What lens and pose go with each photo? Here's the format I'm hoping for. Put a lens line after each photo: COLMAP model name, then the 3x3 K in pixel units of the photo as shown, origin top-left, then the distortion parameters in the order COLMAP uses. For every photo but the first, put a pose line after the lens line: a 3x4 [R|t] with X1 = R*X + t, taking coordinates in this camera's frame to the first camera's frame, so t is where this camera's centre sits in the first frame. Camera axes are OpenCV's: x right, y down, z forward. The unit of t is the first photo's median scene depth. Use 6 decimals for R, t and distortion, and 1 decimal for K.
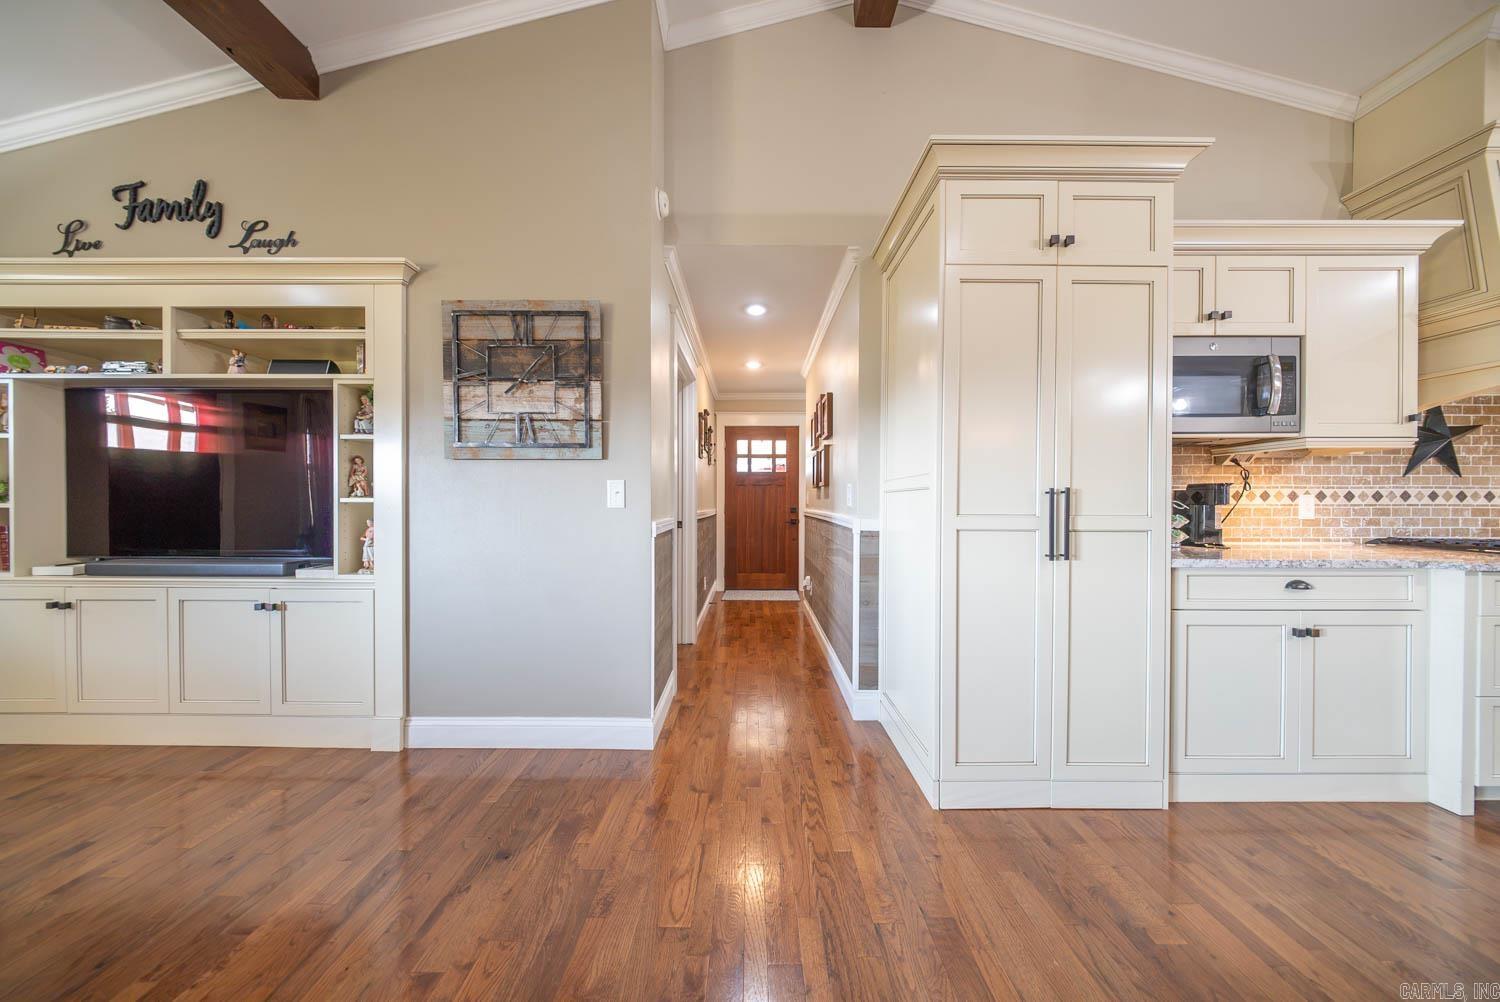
lens RADIAL K [[443.6, 0, 747.2], [0, 443.6, 504.2], [0, 0, 1]] dist [0.001259, -0.001046]
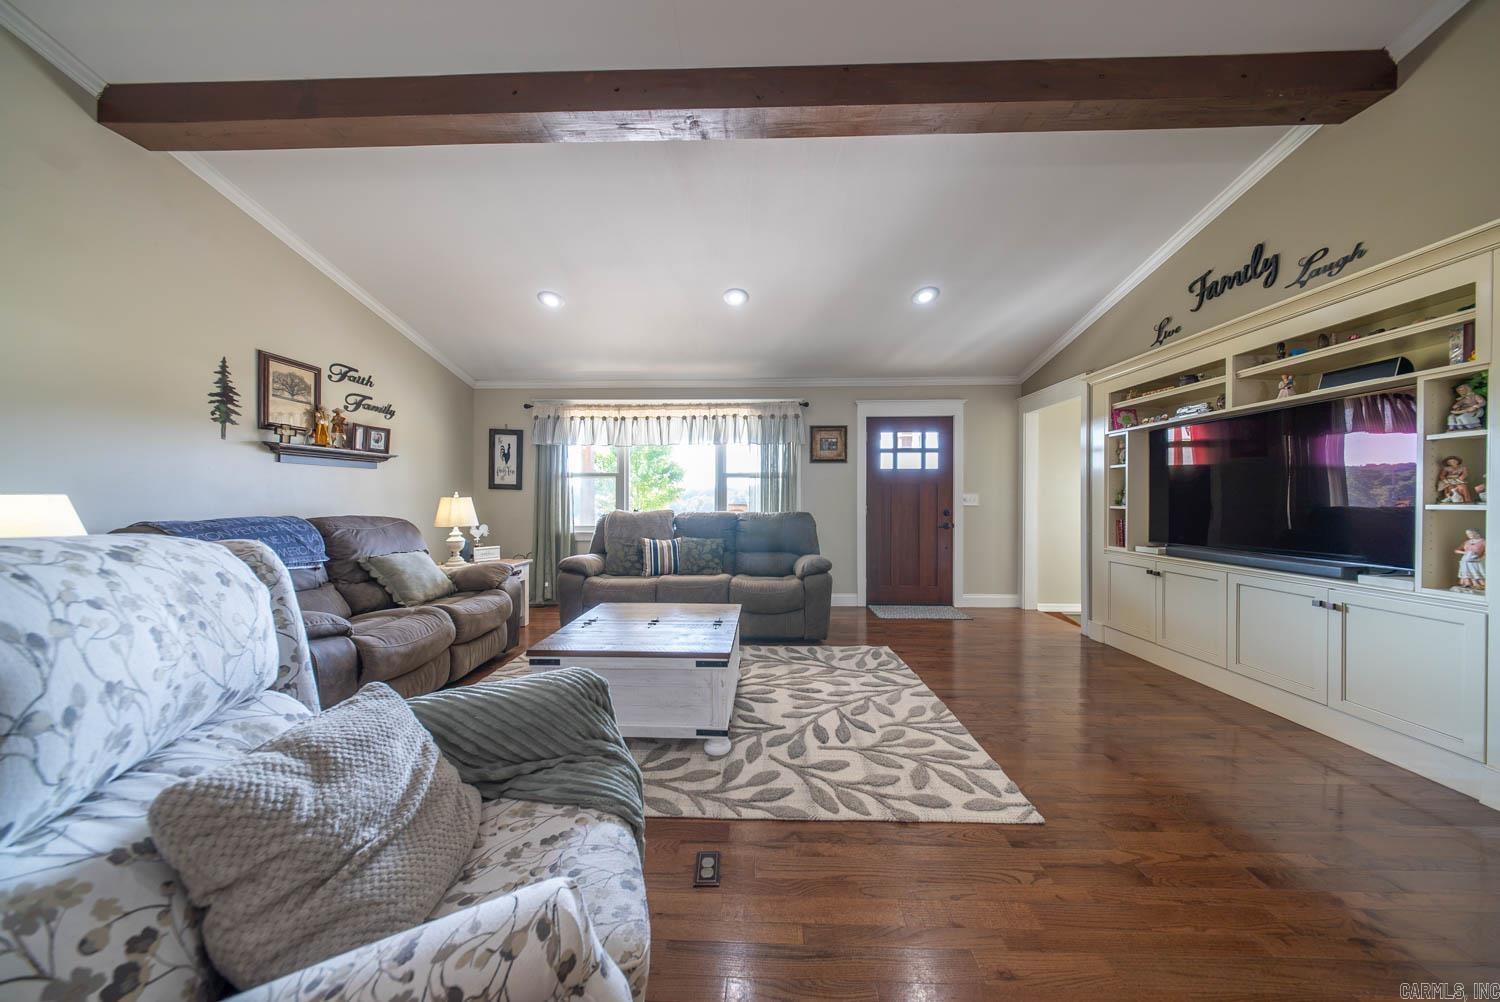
lens RADIAL K [[443.6, 0, 749.8], [0, 443.6, 503.6], [0, 0, 1]] dist [0.001259, -0.001046]
pose [[-0.016628, 0.004874, -0.999850, 0.018928], [-0.006733, 0.999965, 0.004986, -0.010893], [0.999839, 0.006815, -0.016595, -0.373988]]
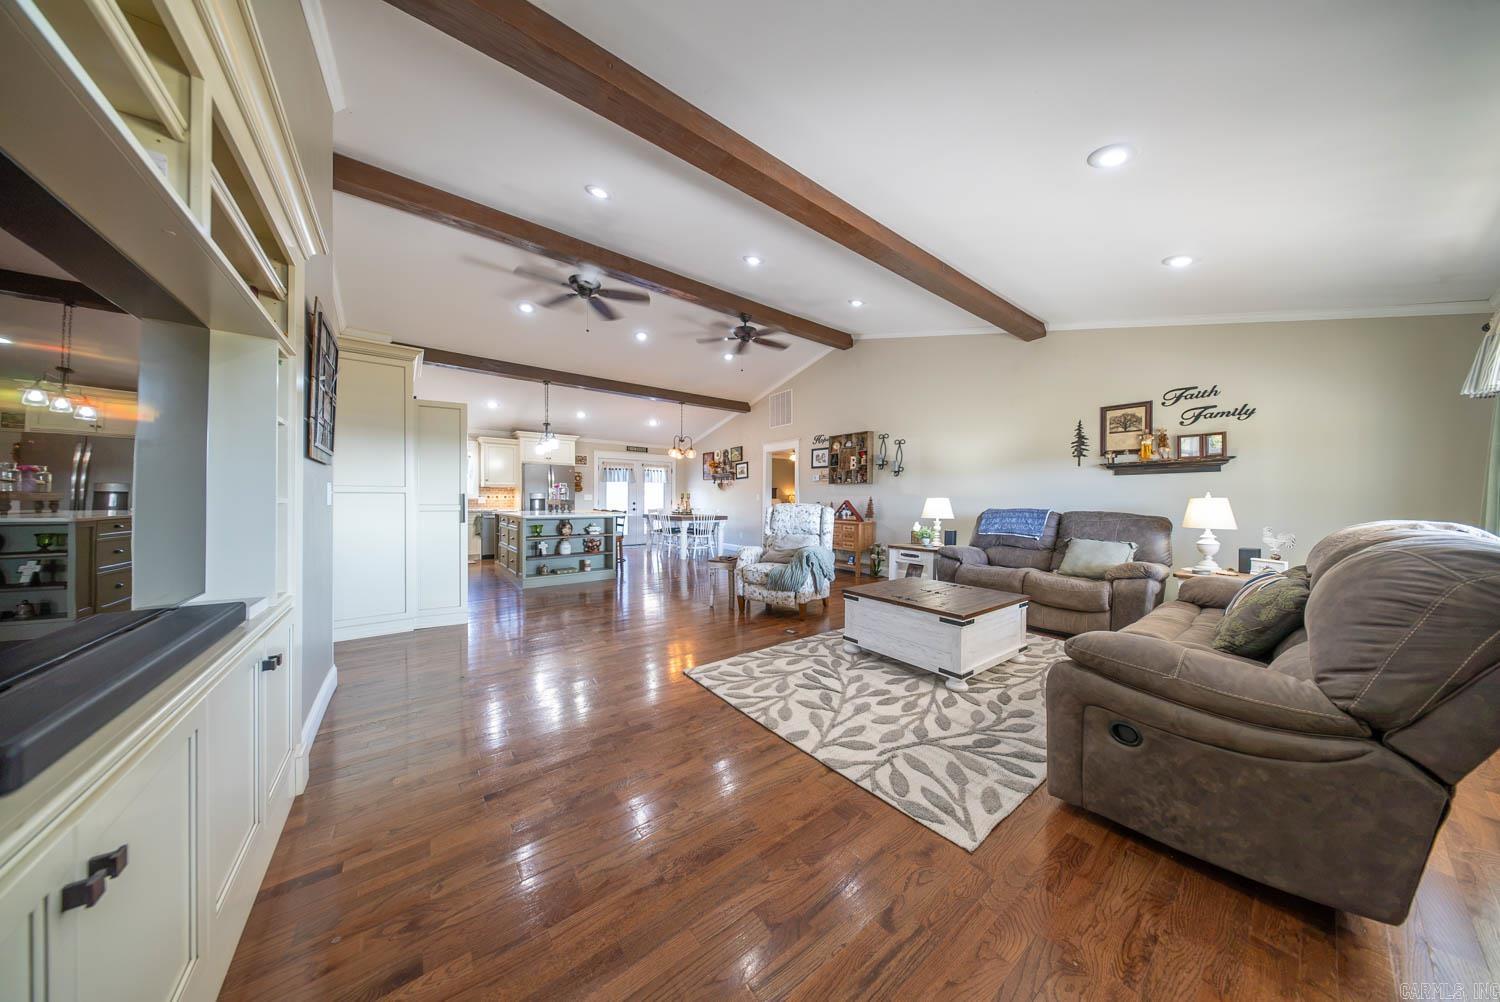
lens RADIAL K [[443.6, 0, 740.6], [0, 443.6, 501.2], [0, 0, 1]] dist [0.001259, -0.001046]
pose [[-0.597880, -0.009133, 0.801533, -2.001513], [-0.002229, 0.999950, 0.009731, -0.019650], [-0.801582, 0.004031, -0.597871, 0.828510]]
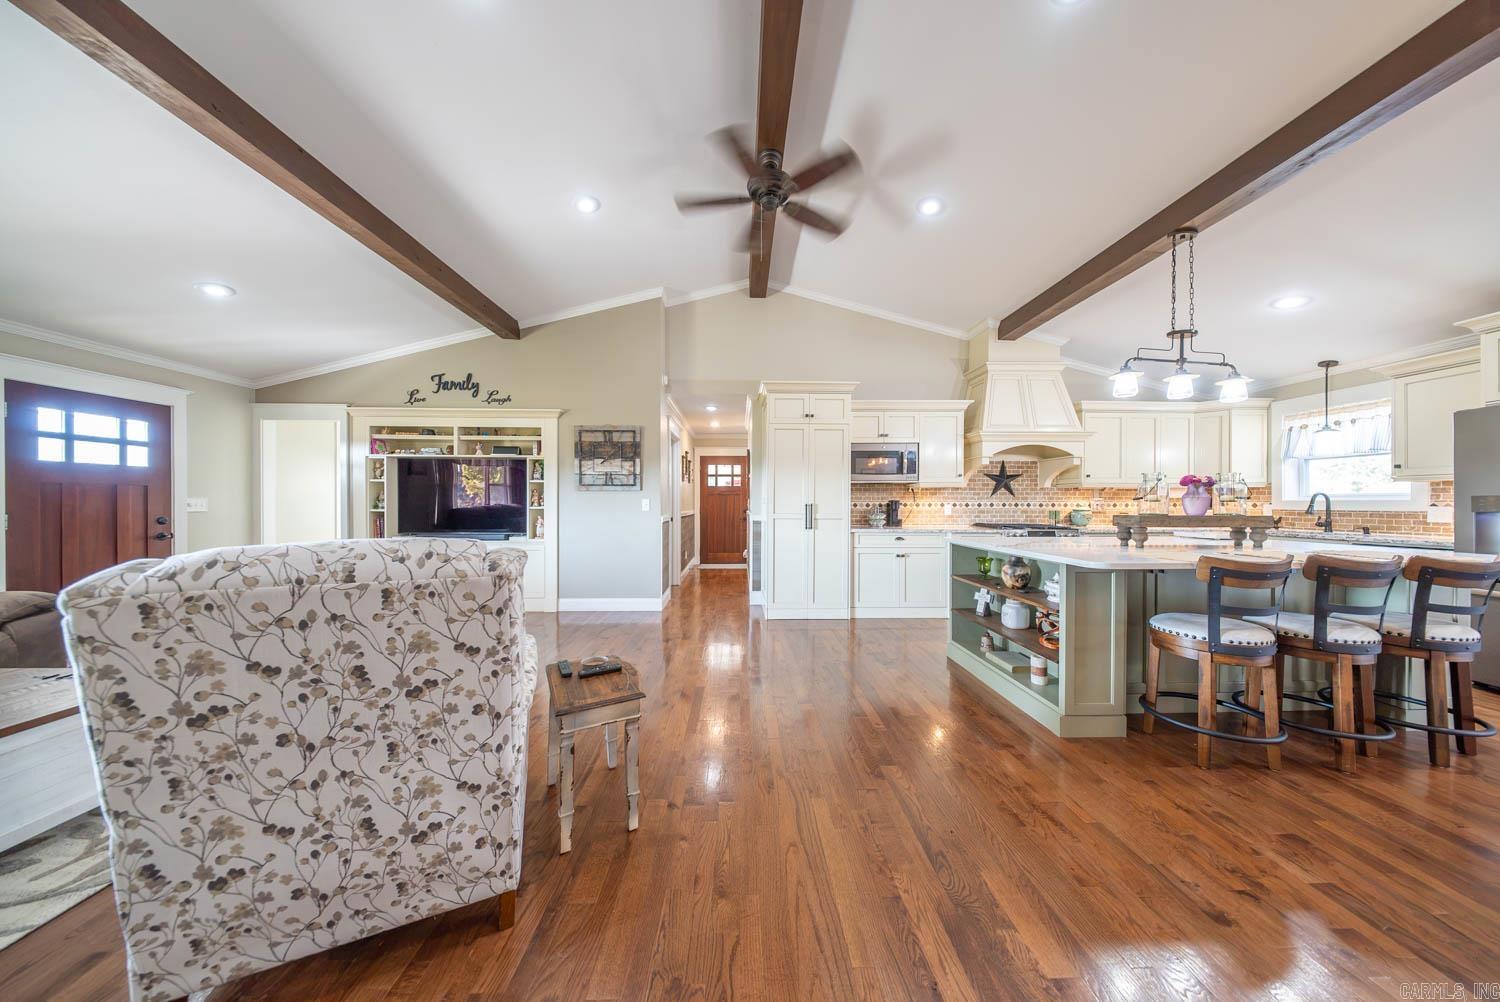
lens RADIAL K [[443.6, 0, 748.0], [0, 443.6, 505.1], [0, 0, 1]] dist [0.001259, -0.001046]
pose [[0.999555, -0.001515, 0.029799, 0.181423], [0.001496, 0.999999, 0.000683, -0.023773], [-0.029800, -0.000638, 0.999556, -1.387451]]
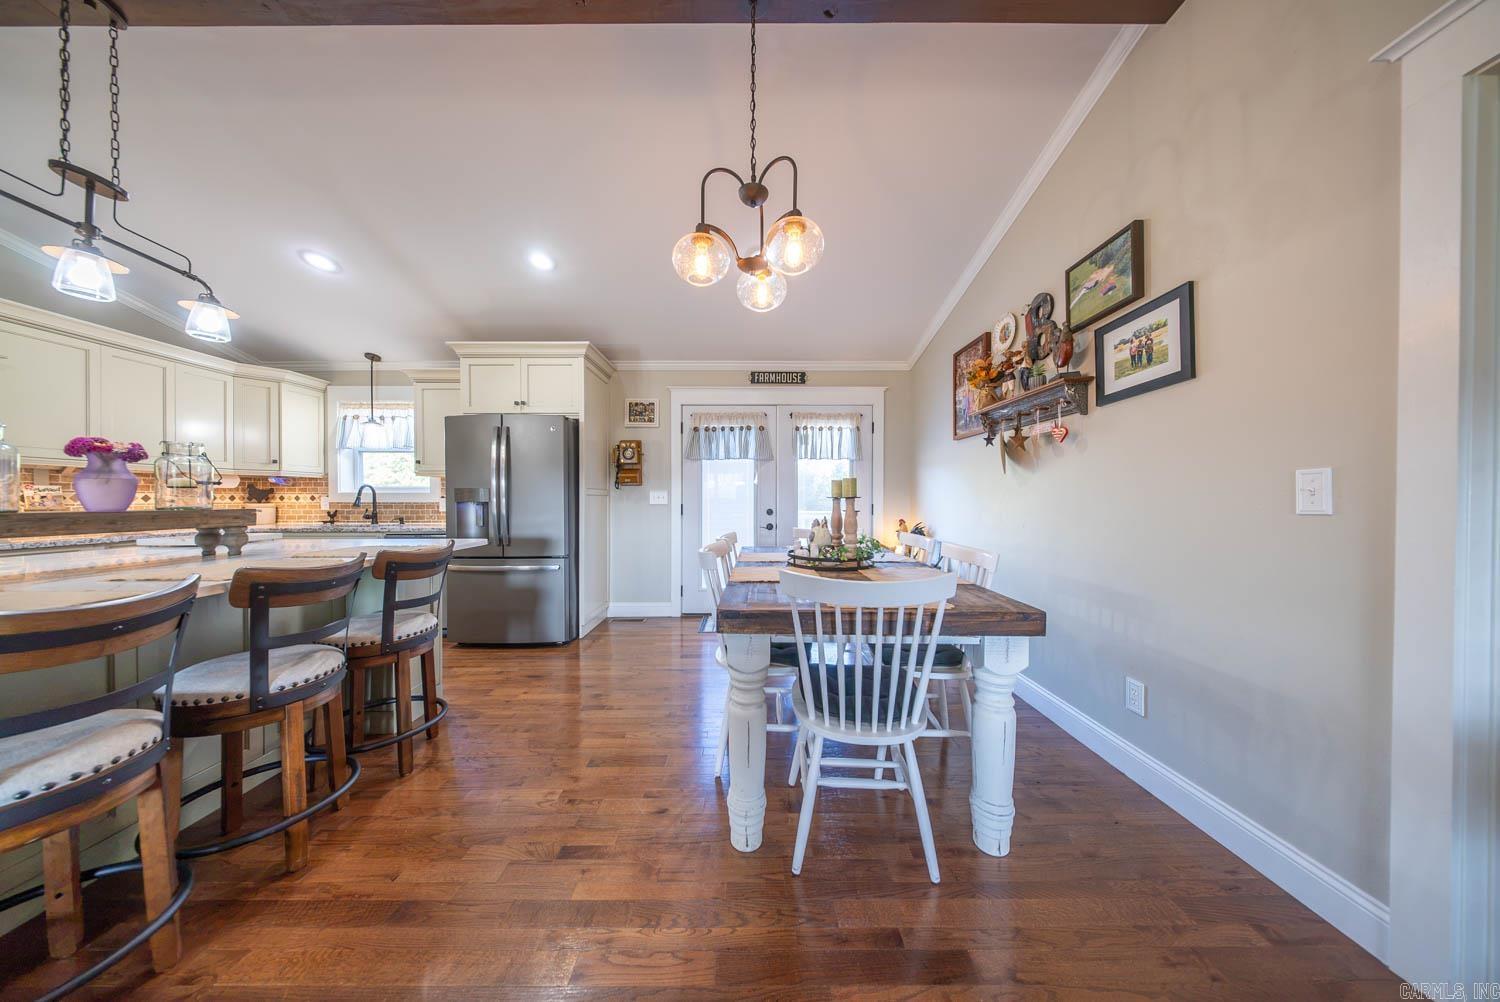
lens RADIAL K [[443.6, 0, 749.4], [0, 443.6, 502.7], [0, 0, 1]] dist [0.001259, -0.001046]
pose [[-0.010383, -0.009312, 0.999903, 0.813863], [0.003428, 0.999950, 0.009348, -0.007444], [-0.999940, 0.003524, -0.010350, -1.157801]]
